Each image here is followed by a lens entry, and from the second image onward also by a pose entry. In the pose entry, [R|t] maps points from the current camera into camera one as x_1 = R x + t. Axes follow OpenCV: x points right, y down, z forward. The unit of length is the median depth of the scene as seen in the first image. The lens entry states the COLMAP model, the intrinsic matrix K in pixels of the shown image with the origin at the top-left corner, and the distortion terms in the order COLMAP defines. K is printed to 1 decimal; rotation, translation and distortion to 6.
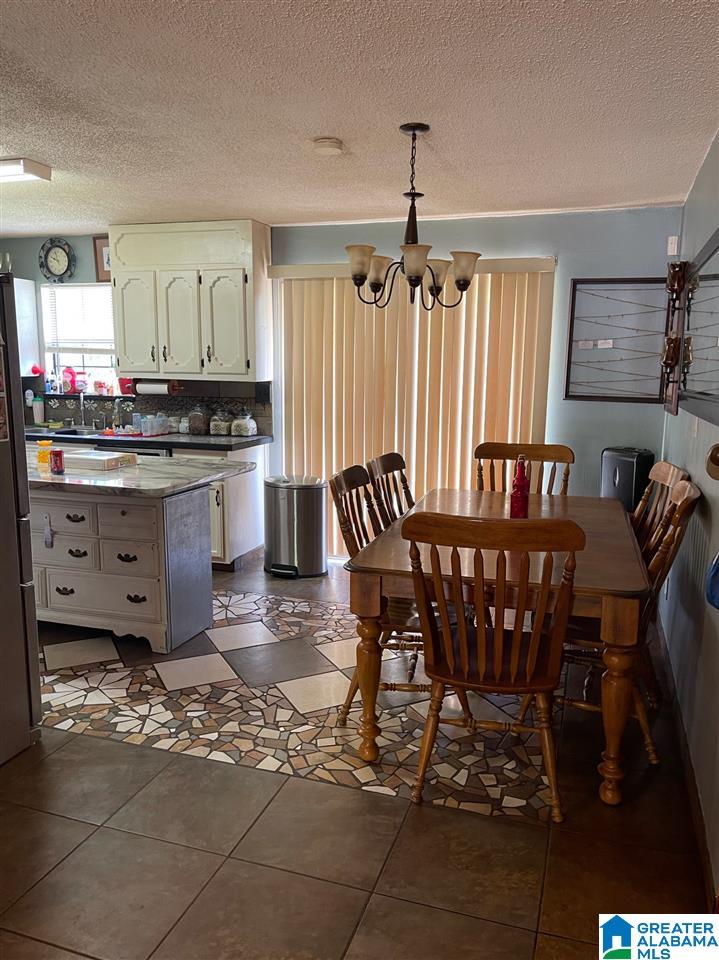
lens RADIAL K [[720.1, 0, 362.9], [0, 720.1, 471.4], [0, 0, 1]] dist [-0.012103, -0.005298]
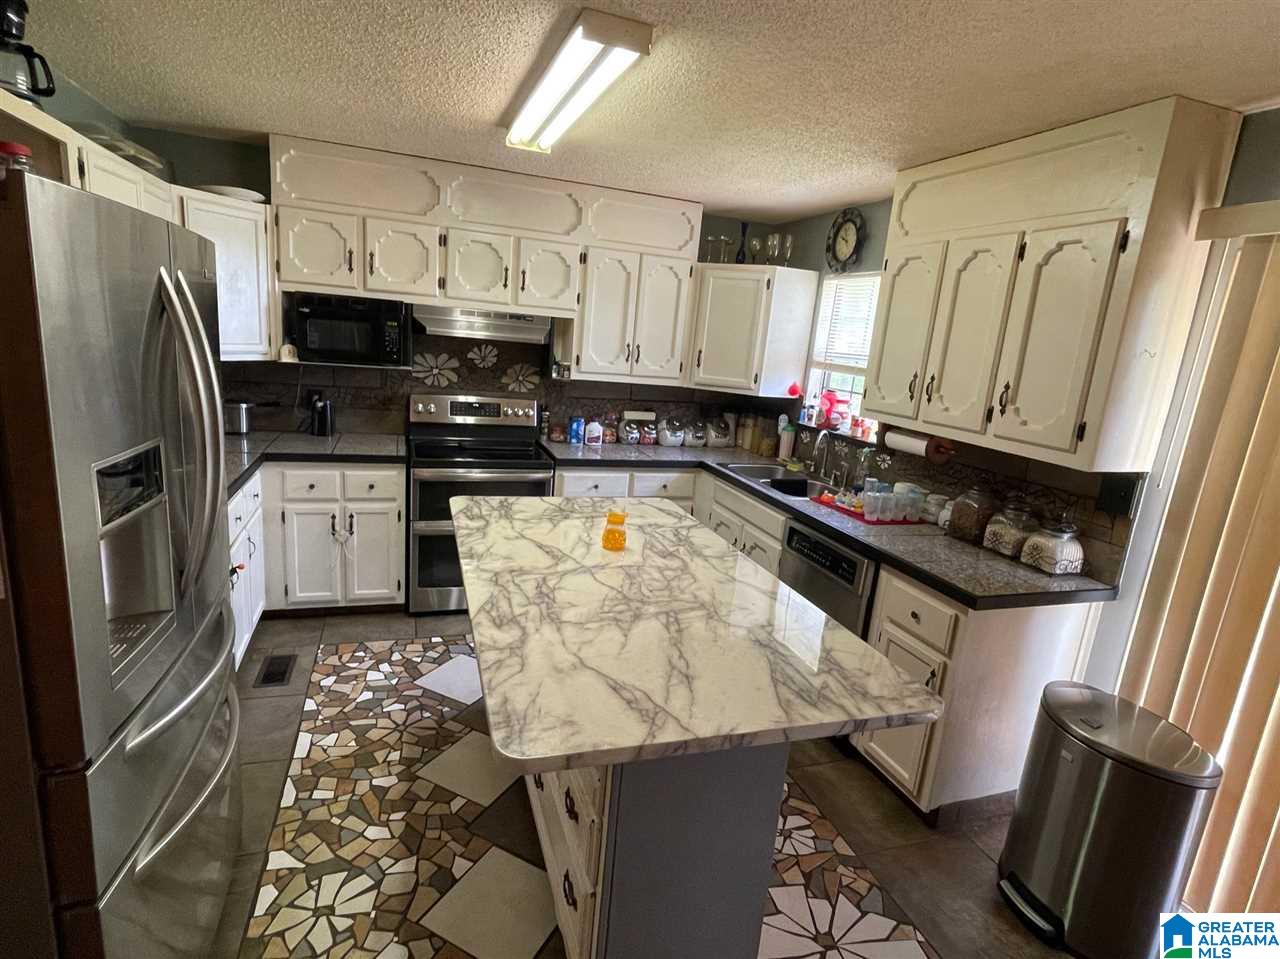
lens RADIAL K [[653.8, 0, 632.0], [0, 653.8, 480.7], [0, 0, 1]] dist [-0.010231, 0.006444]
pose [[0.597127, 0.210694, -0.773982, -0.002334], [-0.193898, 0.974187, 0.115602, -0.105062], [0.778359, 0.081044, 0.622566, 0.493697]]
